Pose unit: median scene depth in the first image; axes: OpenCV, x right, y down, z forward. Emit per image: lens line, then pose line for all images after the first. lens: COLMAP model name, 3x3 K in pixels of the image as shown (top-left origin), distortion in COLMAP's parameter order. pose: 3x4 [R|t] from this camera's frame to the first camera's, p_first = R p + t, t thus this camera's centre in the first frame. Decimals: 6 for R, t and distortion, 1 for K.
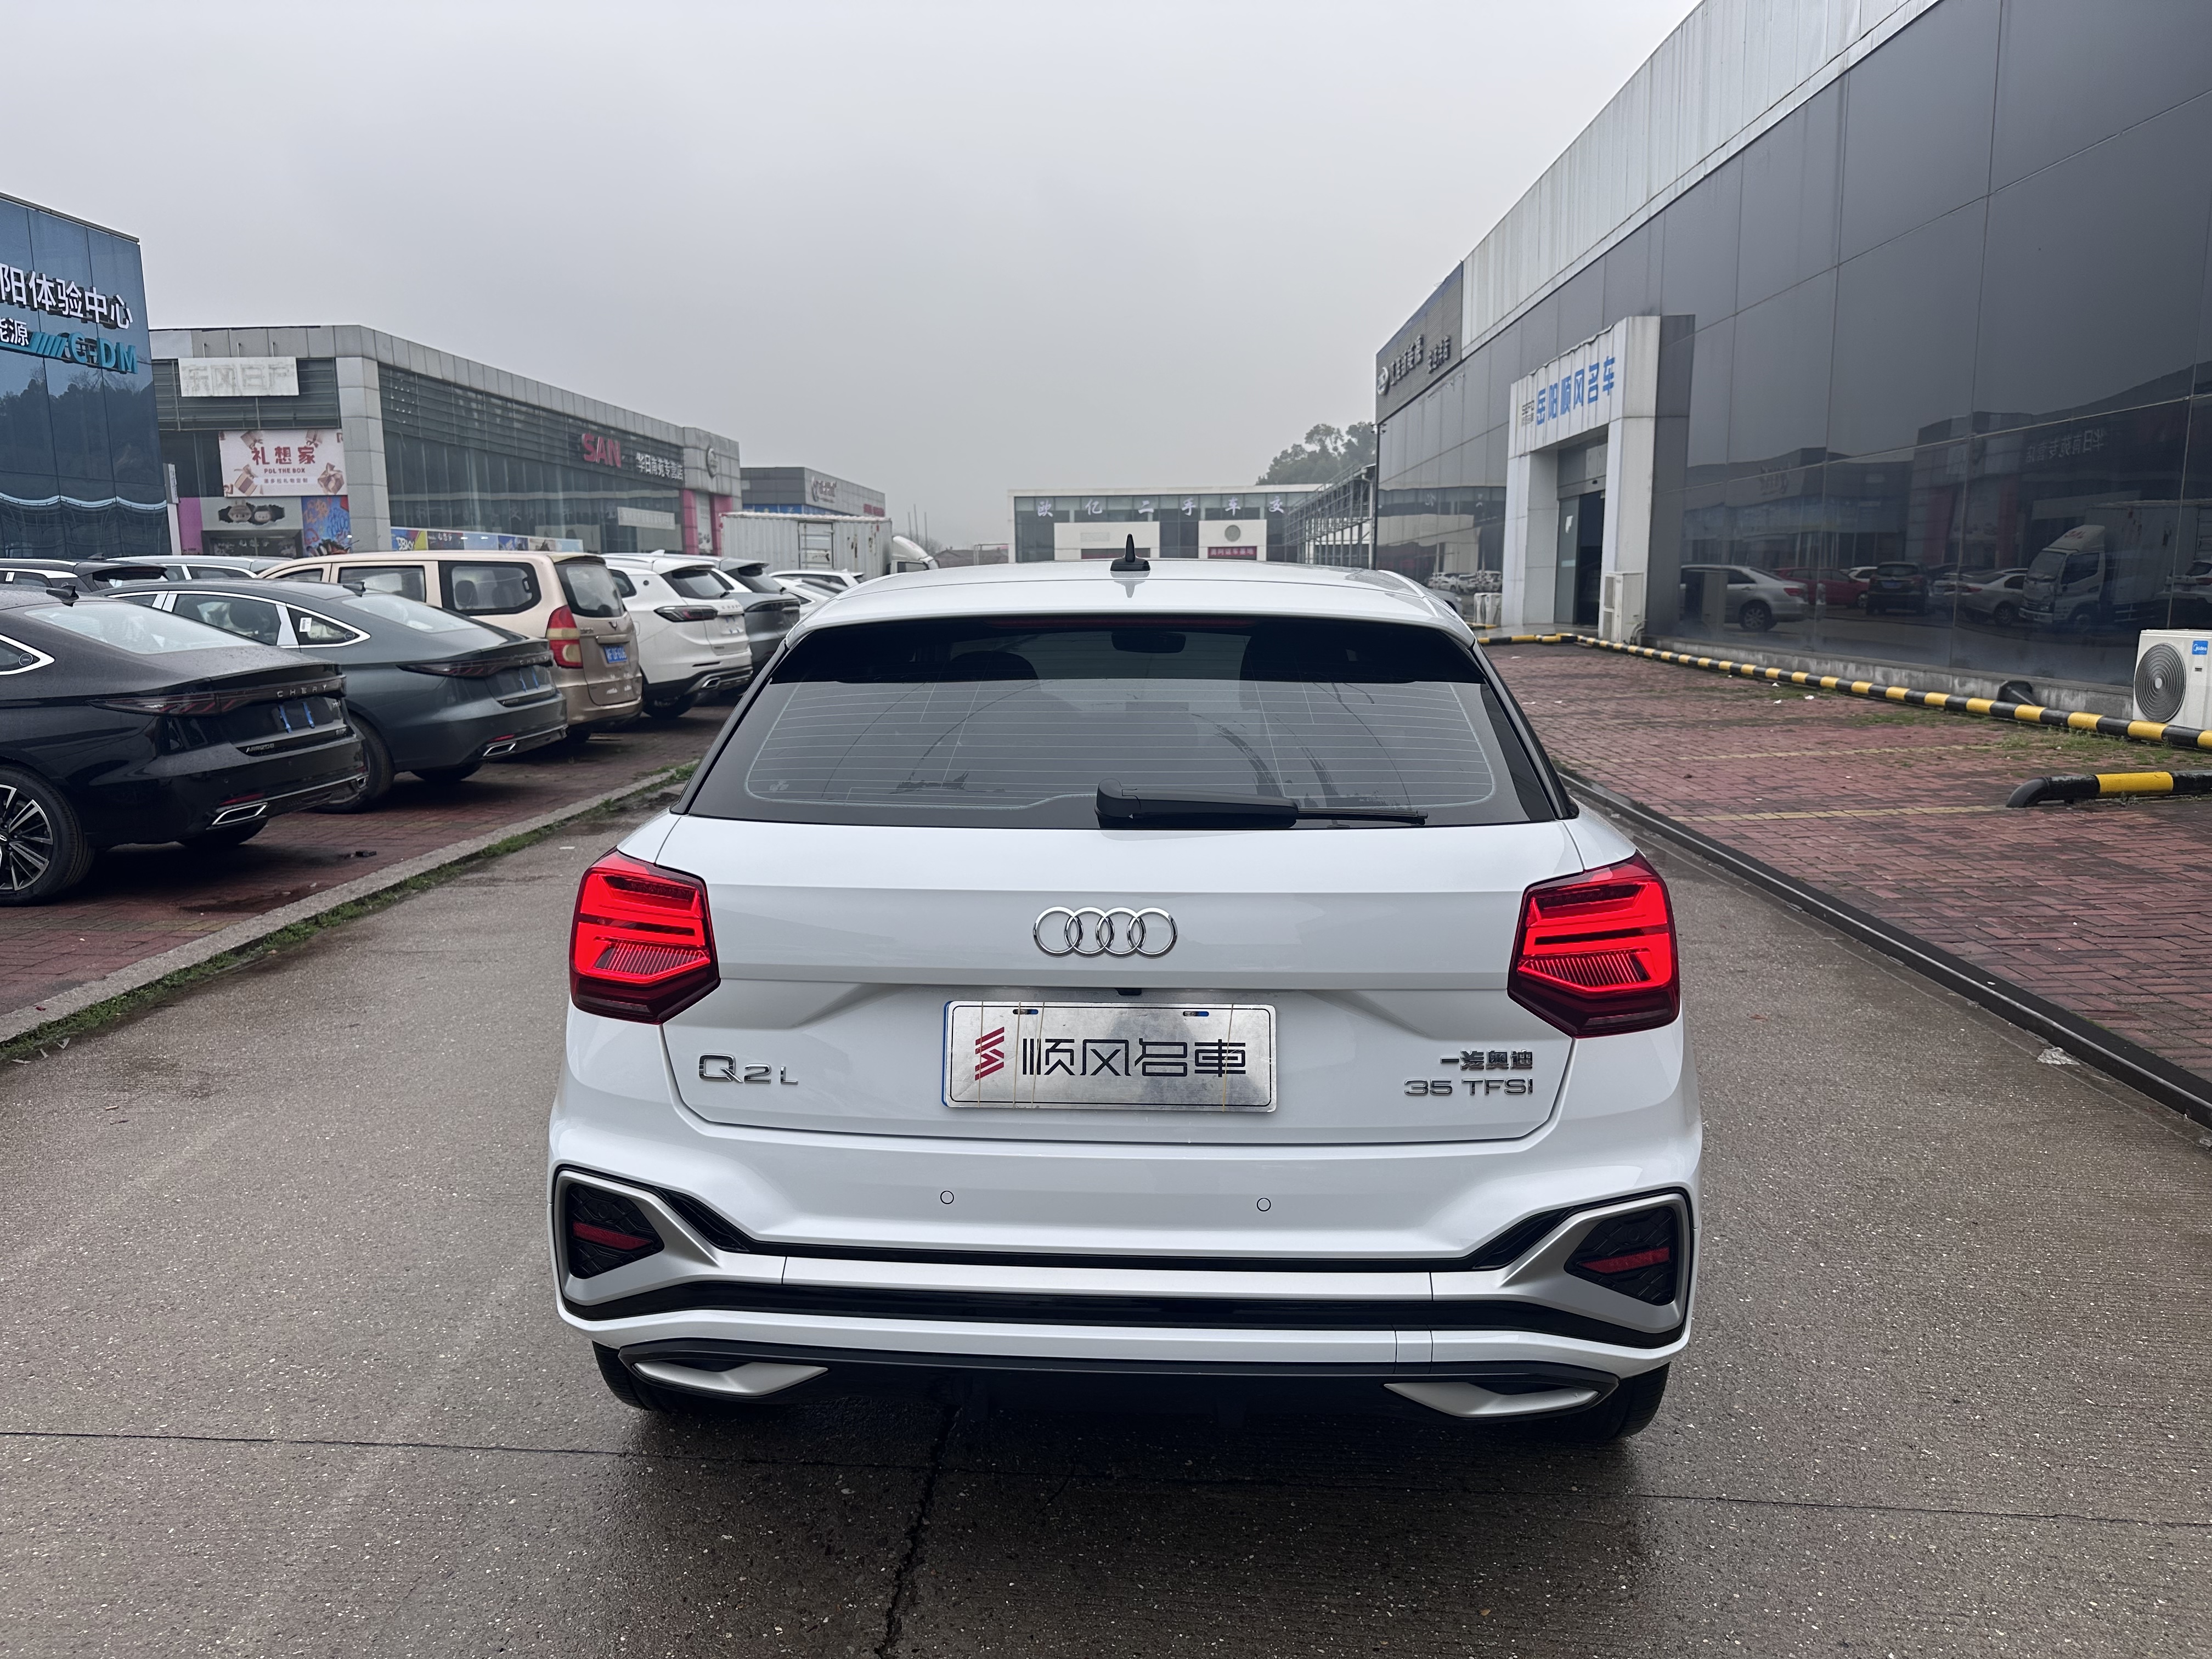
lens RADIAL K [[1537.9, 0, 1095.2], [0, 1537.9, 874.7], [0, 0, 1]] dist [0.049408, -0.065104]
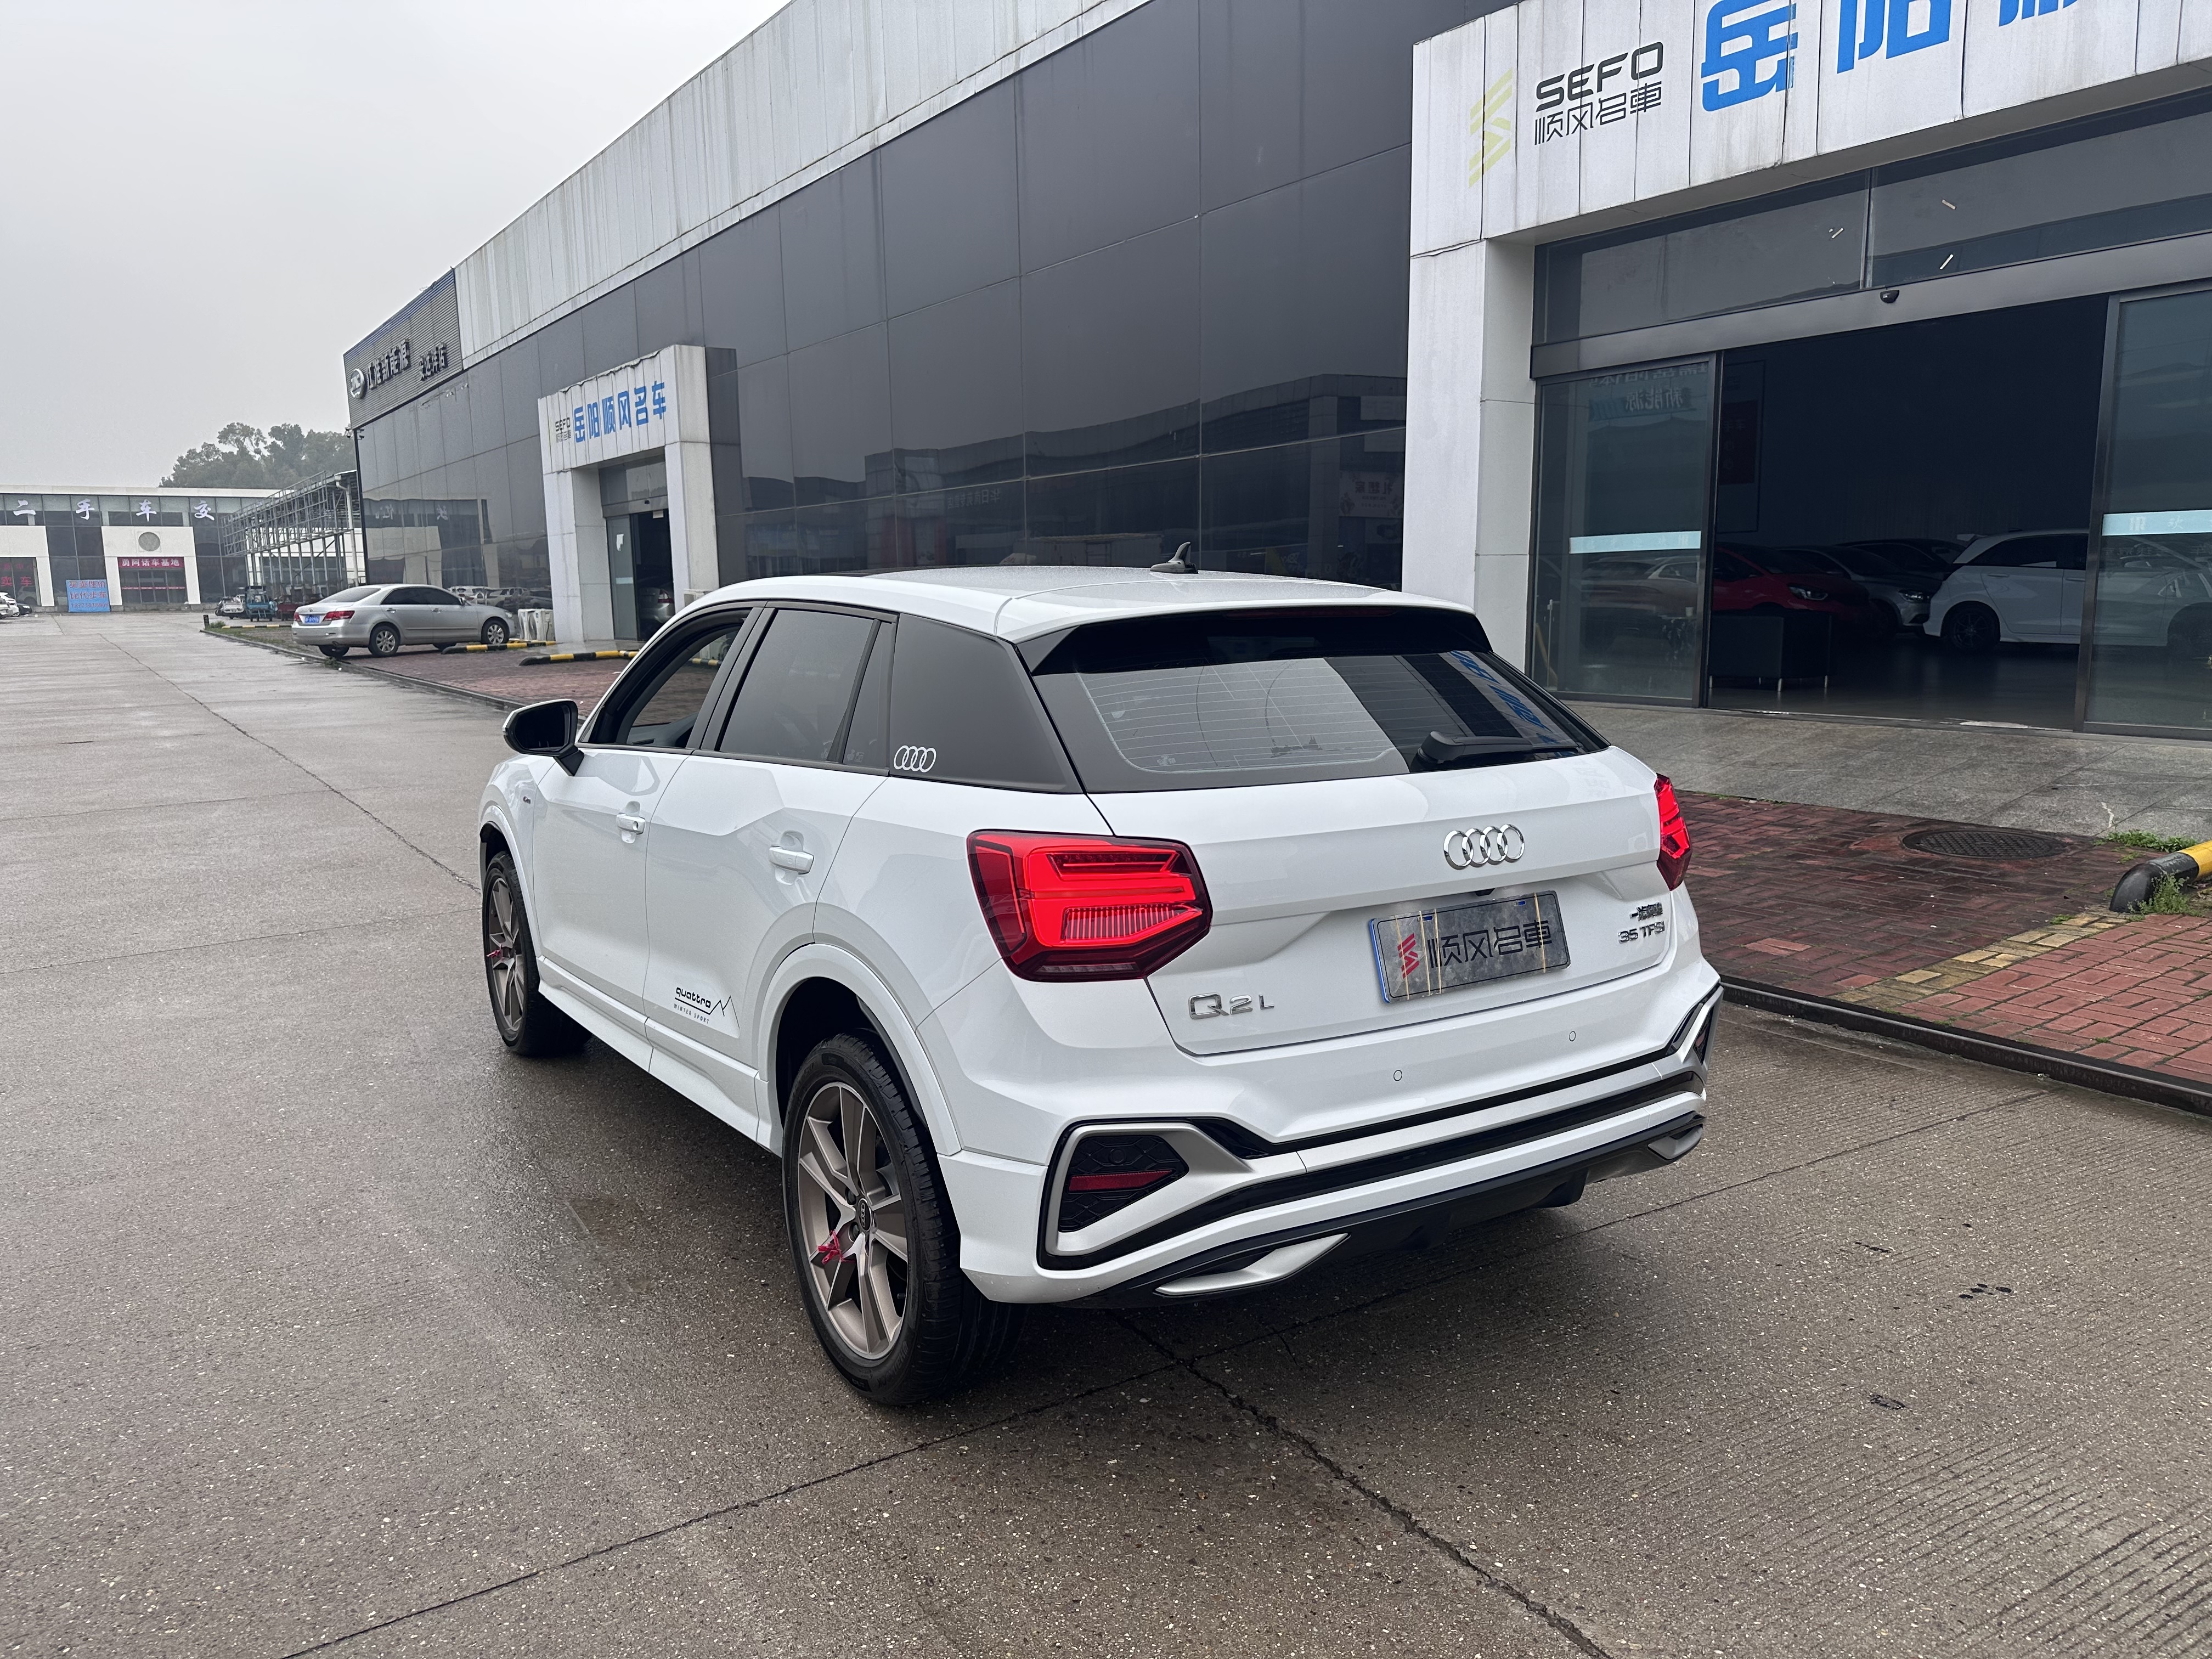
lens RADIAL K [[1537.9, 0, 1104.5], [0, 1537.9, 857.3], [0, 0, 1]] dist [0.049408, -0.065104]
pose [[0.801739, -0.100375, 0.589186, -0.057377], [0.113535, 0.993425, 0.014748, -0.000536], [-0.586792, 0.055069, 0.807863, 0.007435]]
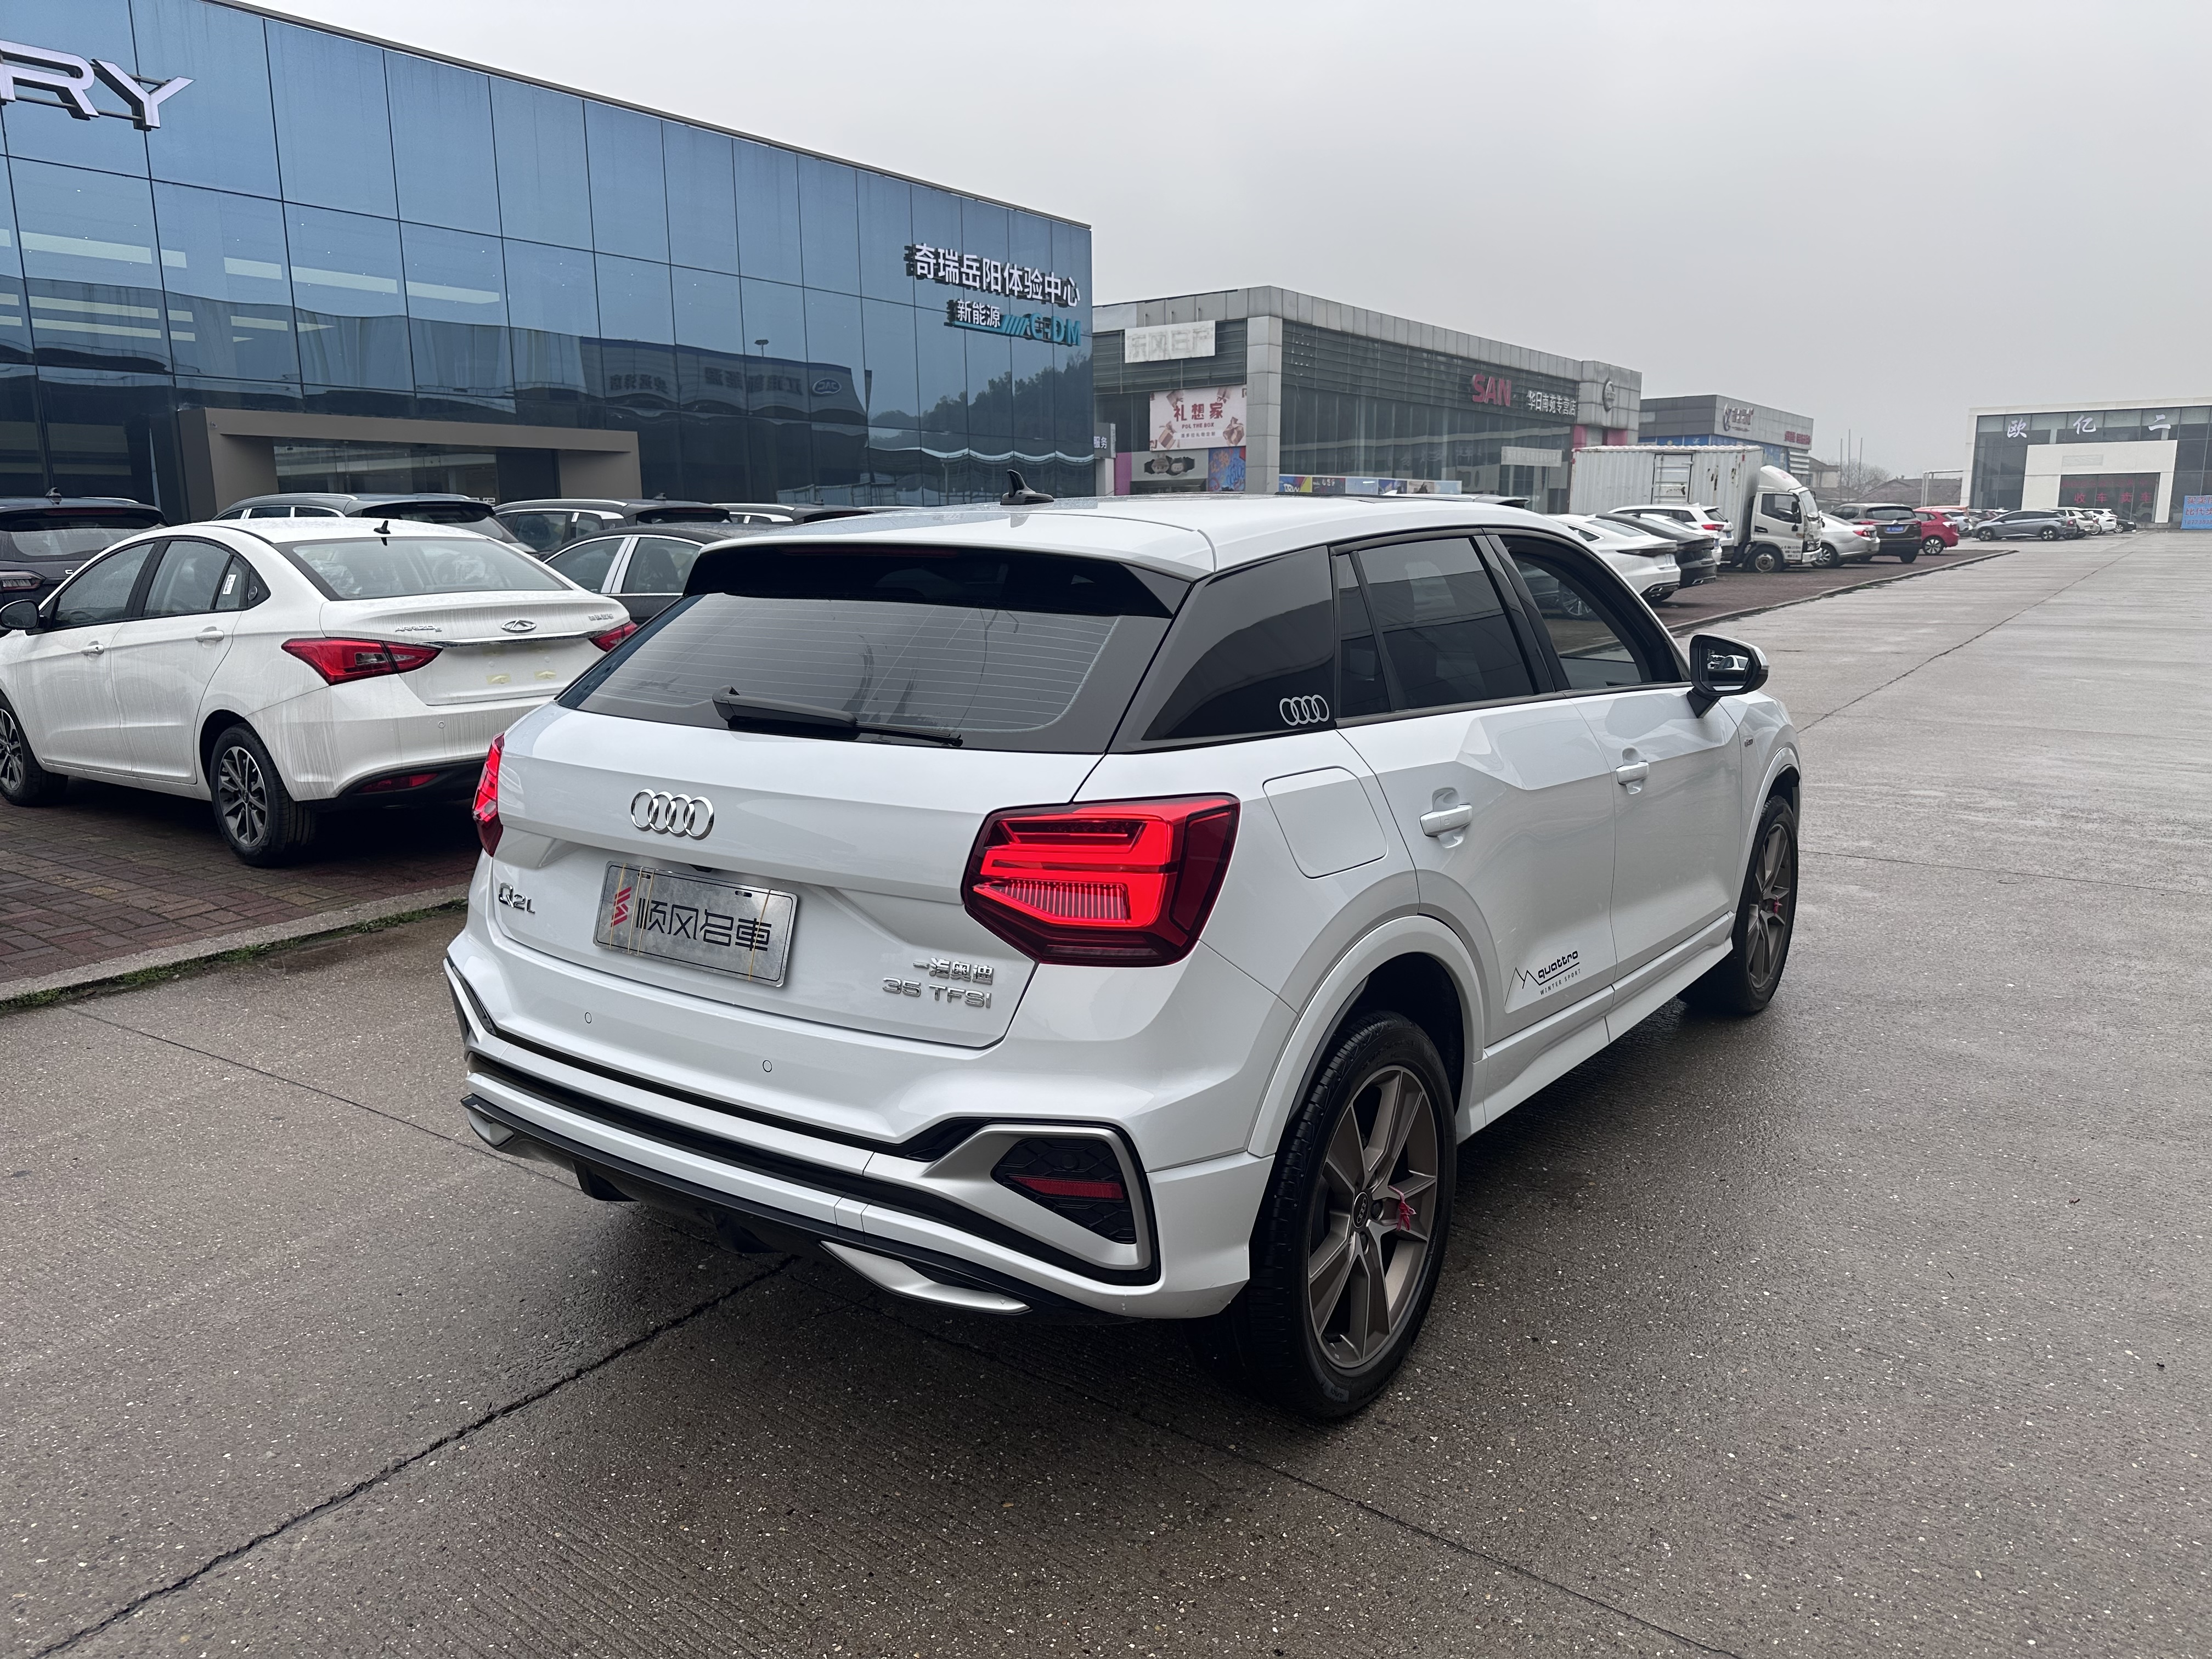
lens RADIAL K [[1537.9, 0, 1096.8], [0, 1537.9, 893.5], [0, 0, 1]] dist [0.049408, -0.065104]
pose [[0.847452, 0.117254, -0.517762, 0.050760], [-0.091984, 0.992983, 0.074318, -0.001145], [0.522843, -0.015356, 0.852291, 0.008874]]
